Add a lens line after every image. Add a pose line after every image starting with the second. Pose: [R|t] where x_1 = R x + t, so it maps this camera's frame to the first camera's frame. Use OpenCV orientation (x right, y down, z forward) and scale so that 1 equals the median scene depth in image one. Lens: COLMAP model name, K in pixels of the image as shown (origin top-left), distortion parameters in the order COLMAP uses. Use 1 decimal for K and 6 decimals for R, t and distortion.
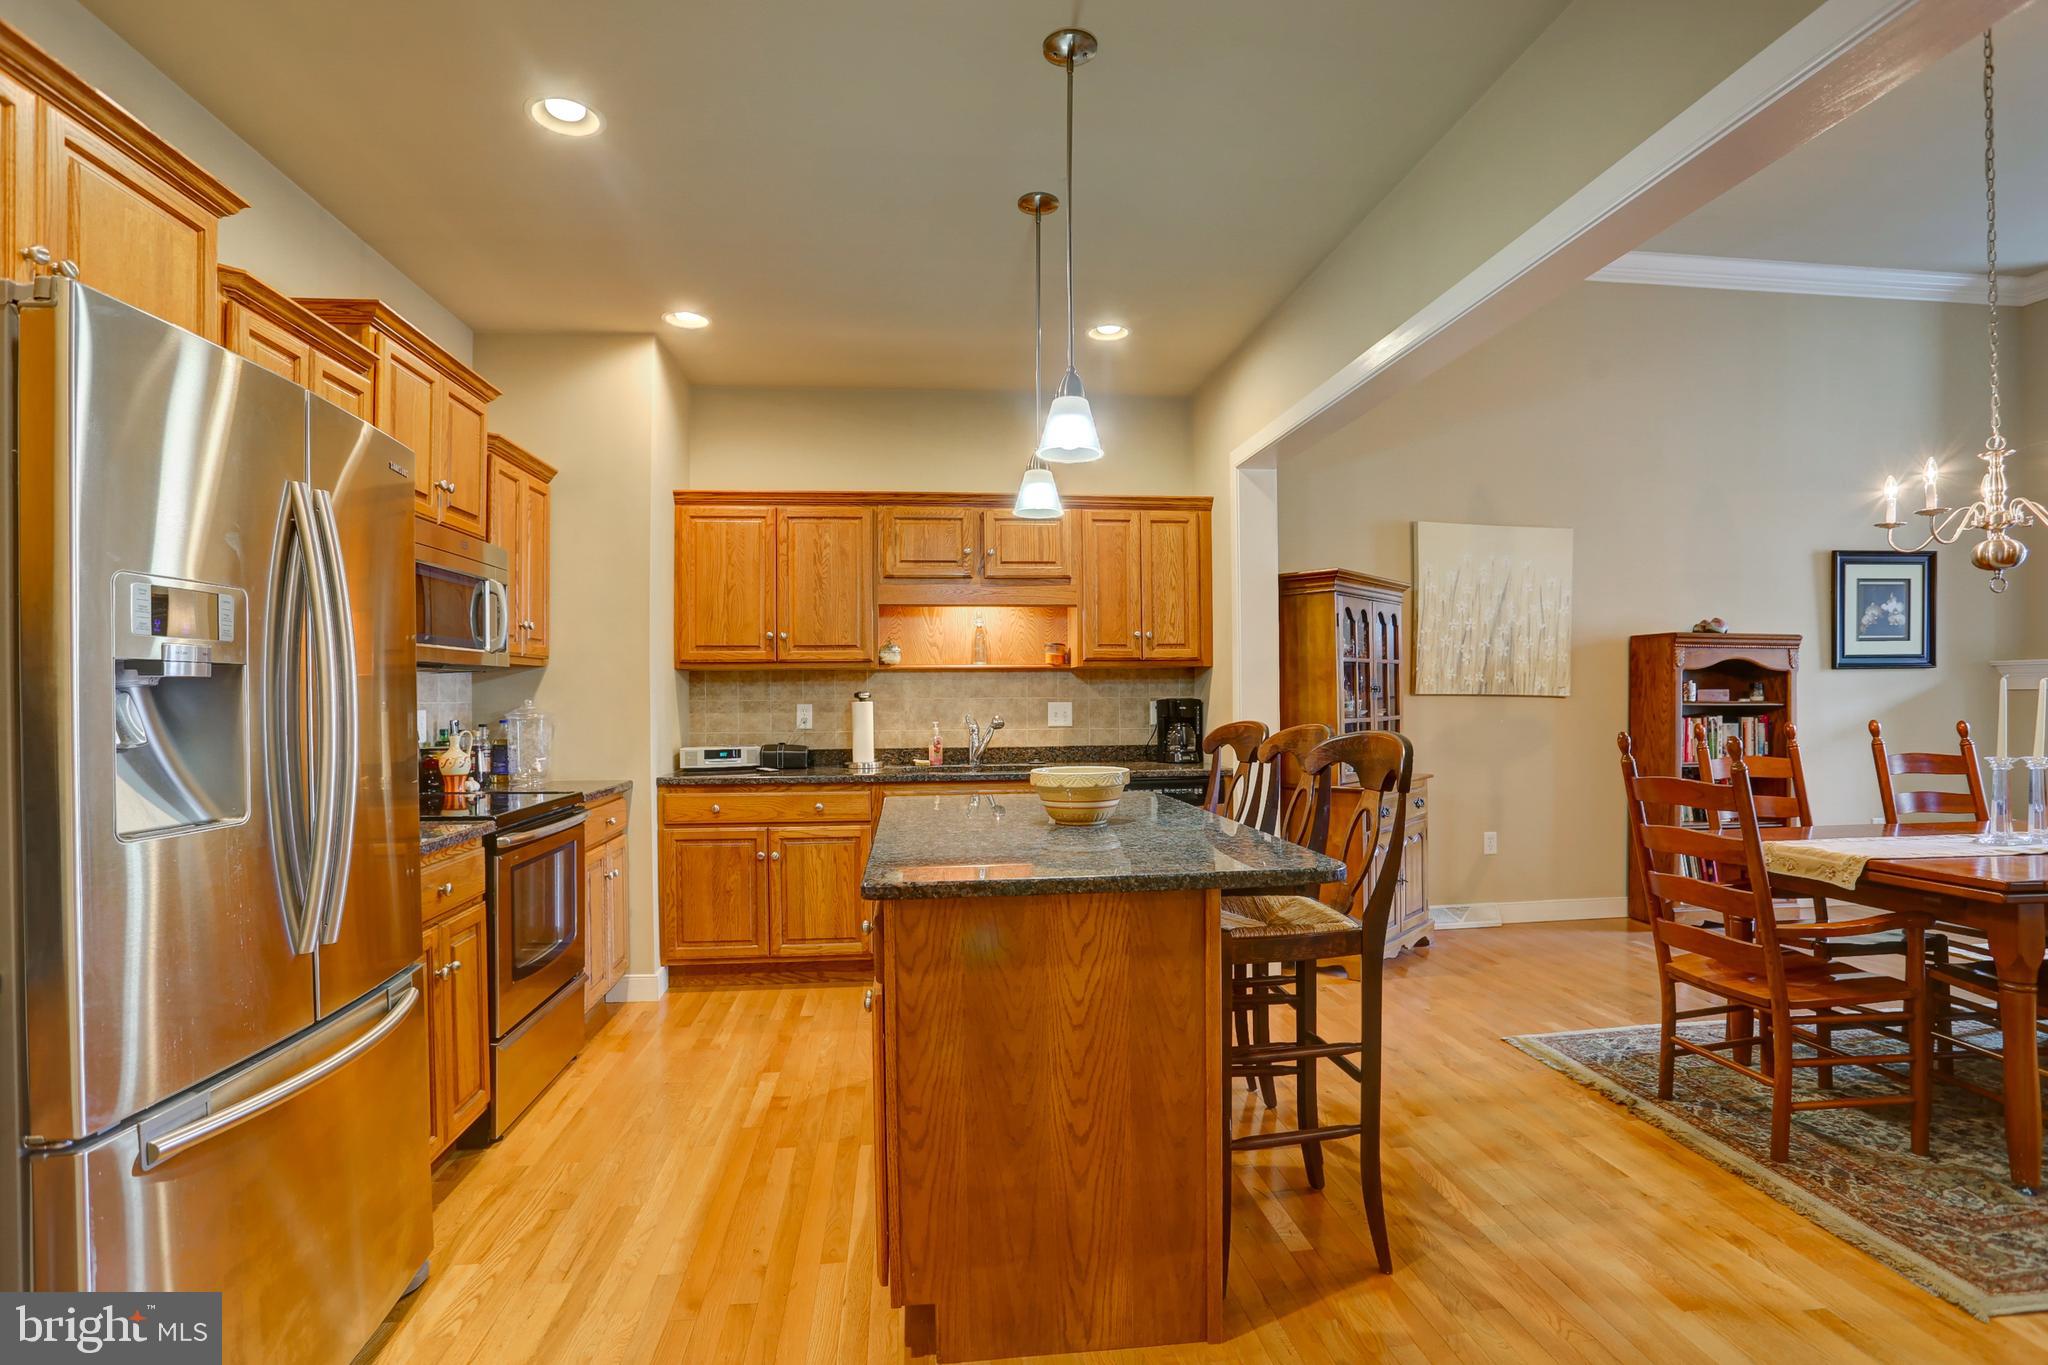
lens RADIAL K [[1009.3, 0, 1018.0], [0, 1009.3, 687.5], [0, 0, 1]] dist [-0.070582, 0.029438]
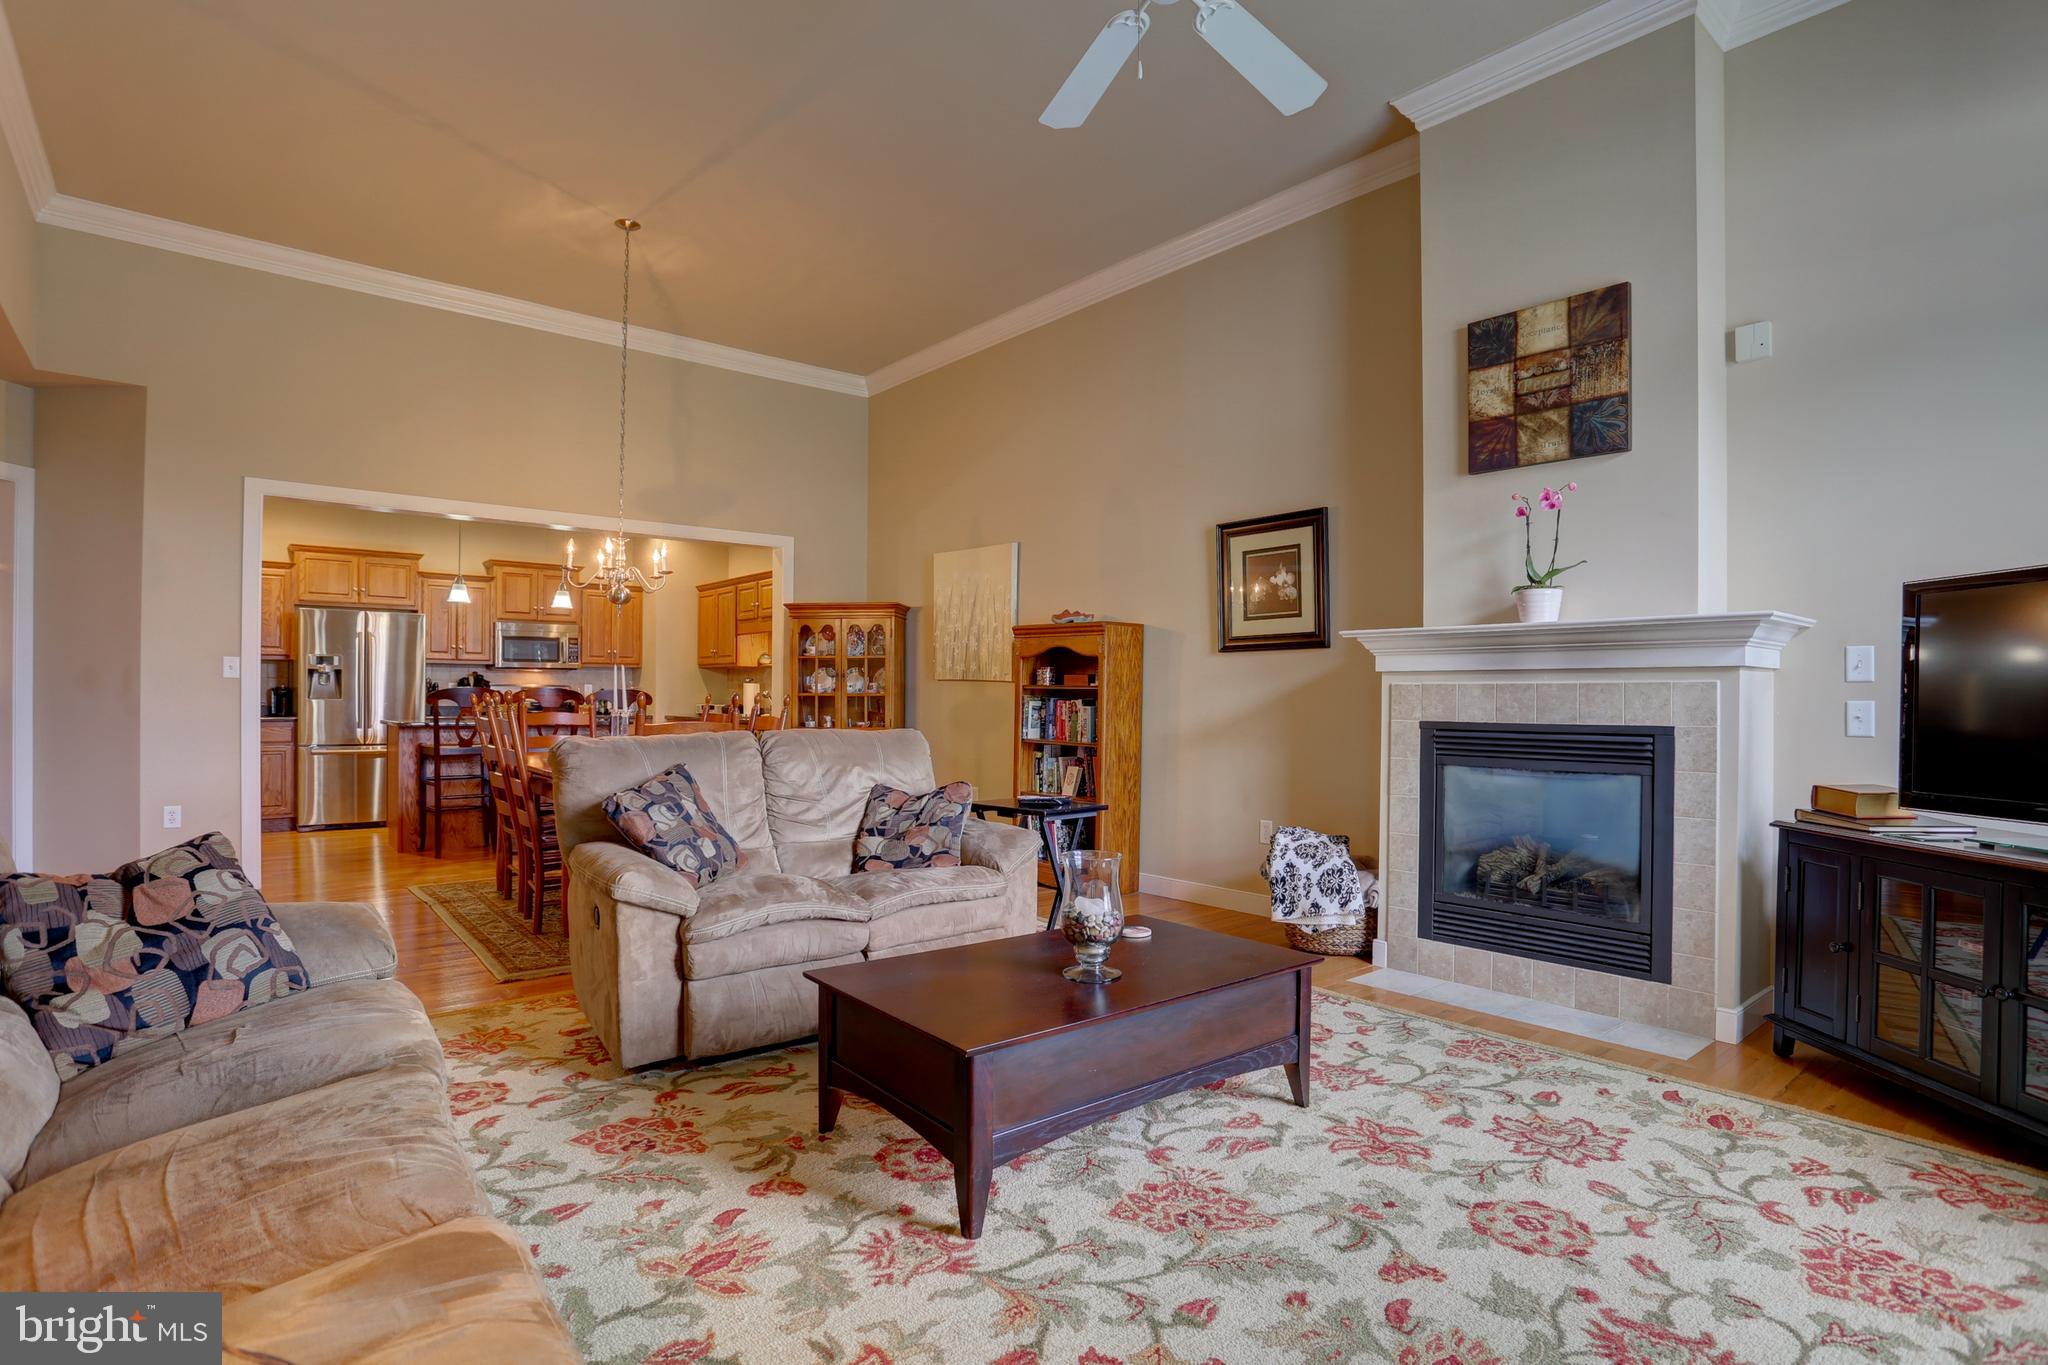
lens RADIAL K [[1009.3, 0, 1035.4], [0, 1009.3, 700.2], [0, 0, 1]] dist [-0.070582, 0.029438]
pose [[0.559781, 0.015664, -0.828492, 1.751459], [-0.003127, 0.999854, 0.016791, 0.012686], [0.828634, -0.006809, 0.559749, 0.357239]]
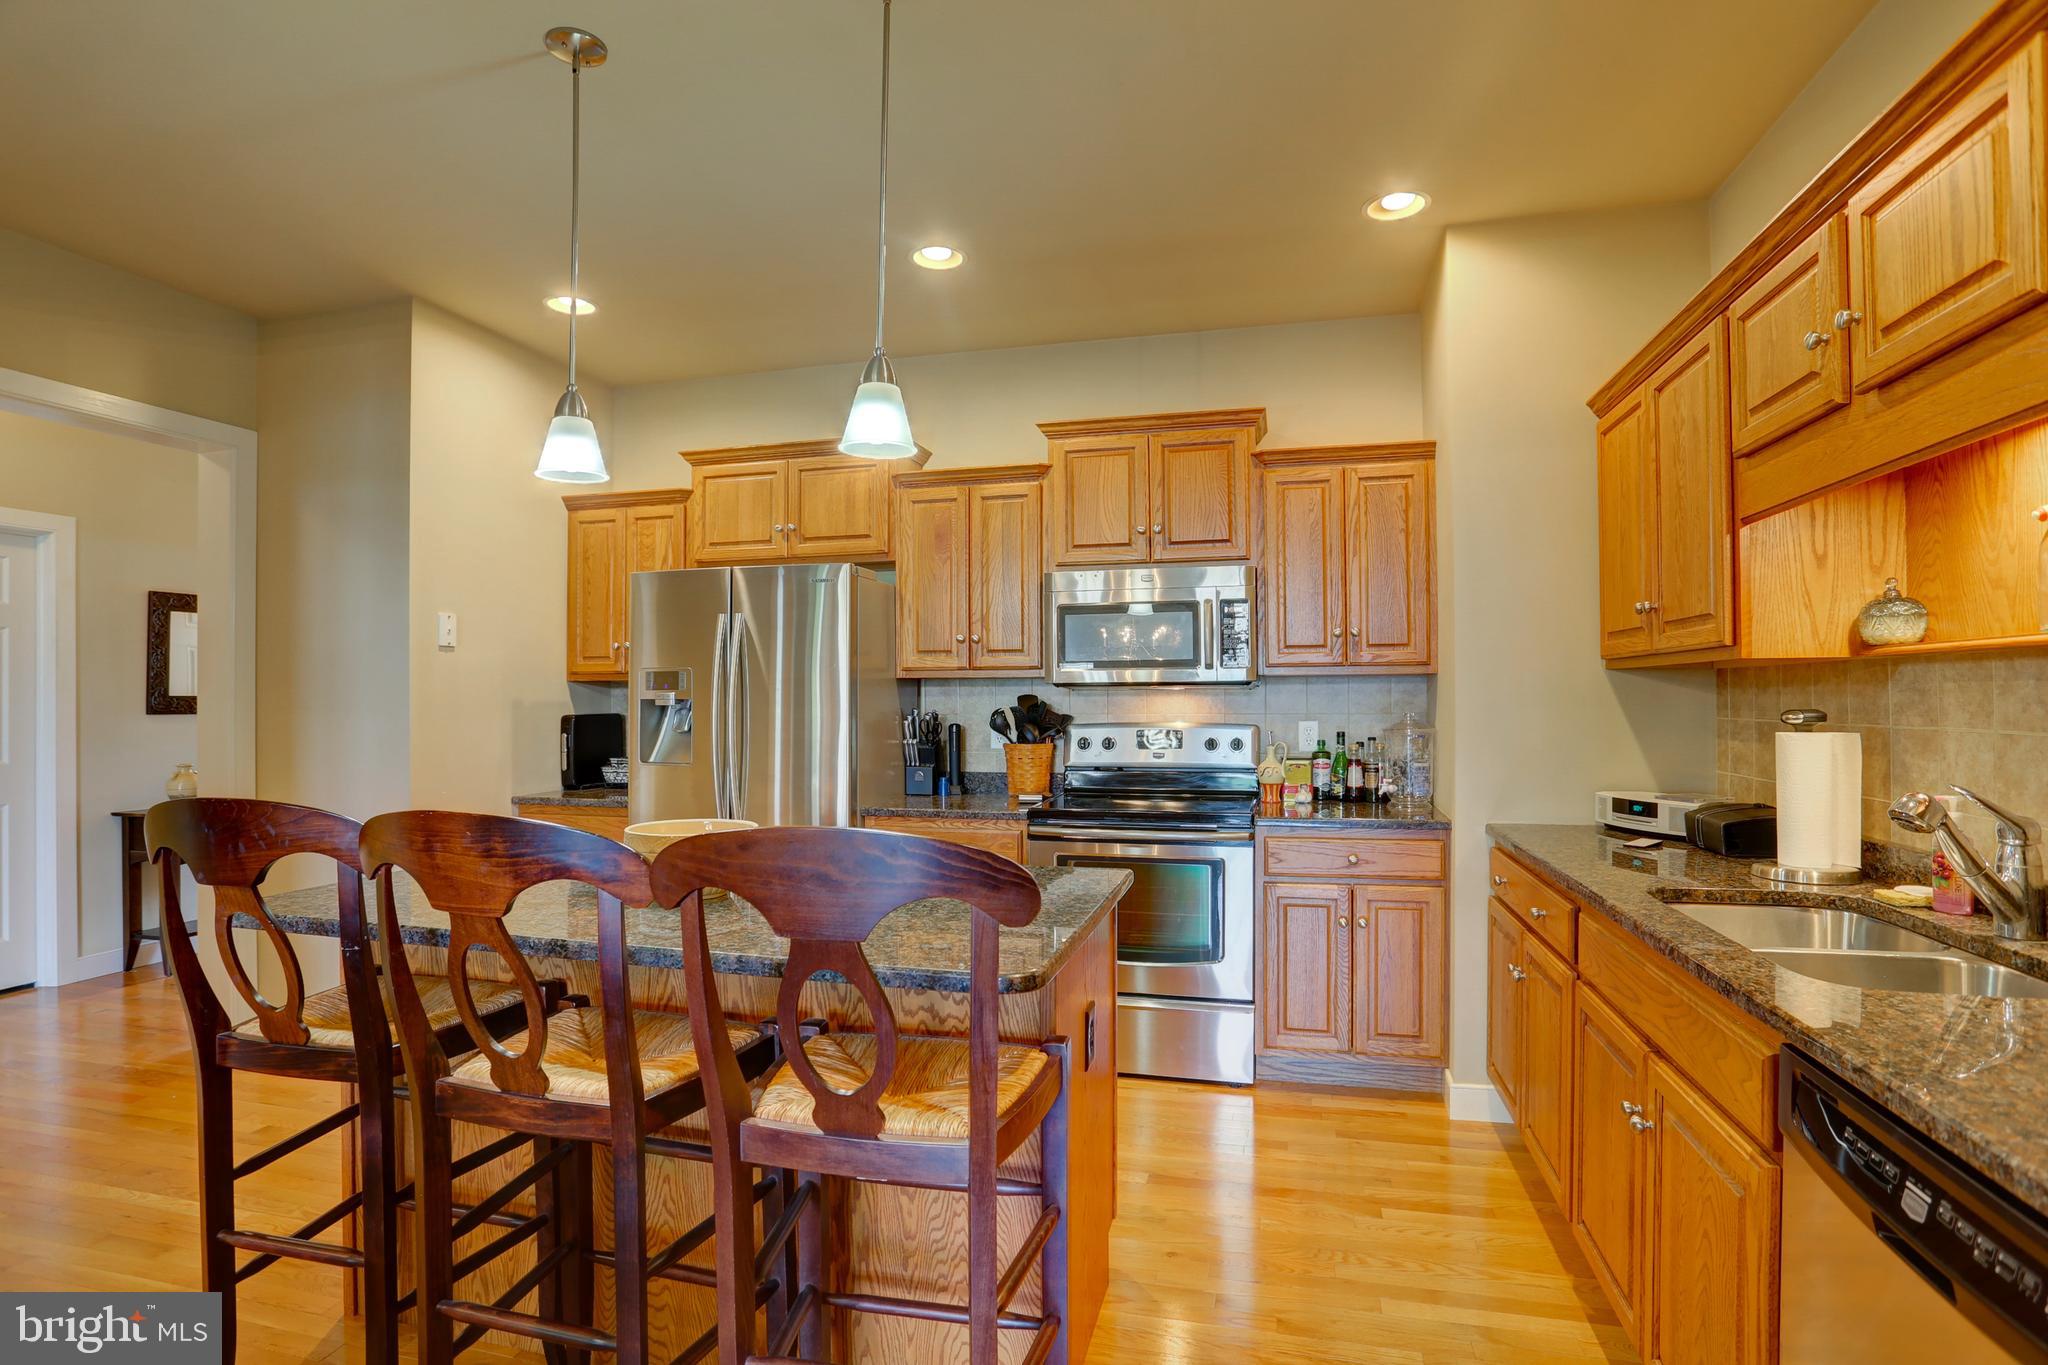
lens RADIAL K [[1009.3, 0, 1028.0], [0, 1009.3, 687.8], [0, 0, 1]] dist [-0.070582, 0.029438]
pose [[-0.357864, 0.001639, -0.933772, 0.371961], [0.015379, 0.999873, -0.004139, -0.008989], [0.933647, -0.015842, -0.357844, 0.815326]]
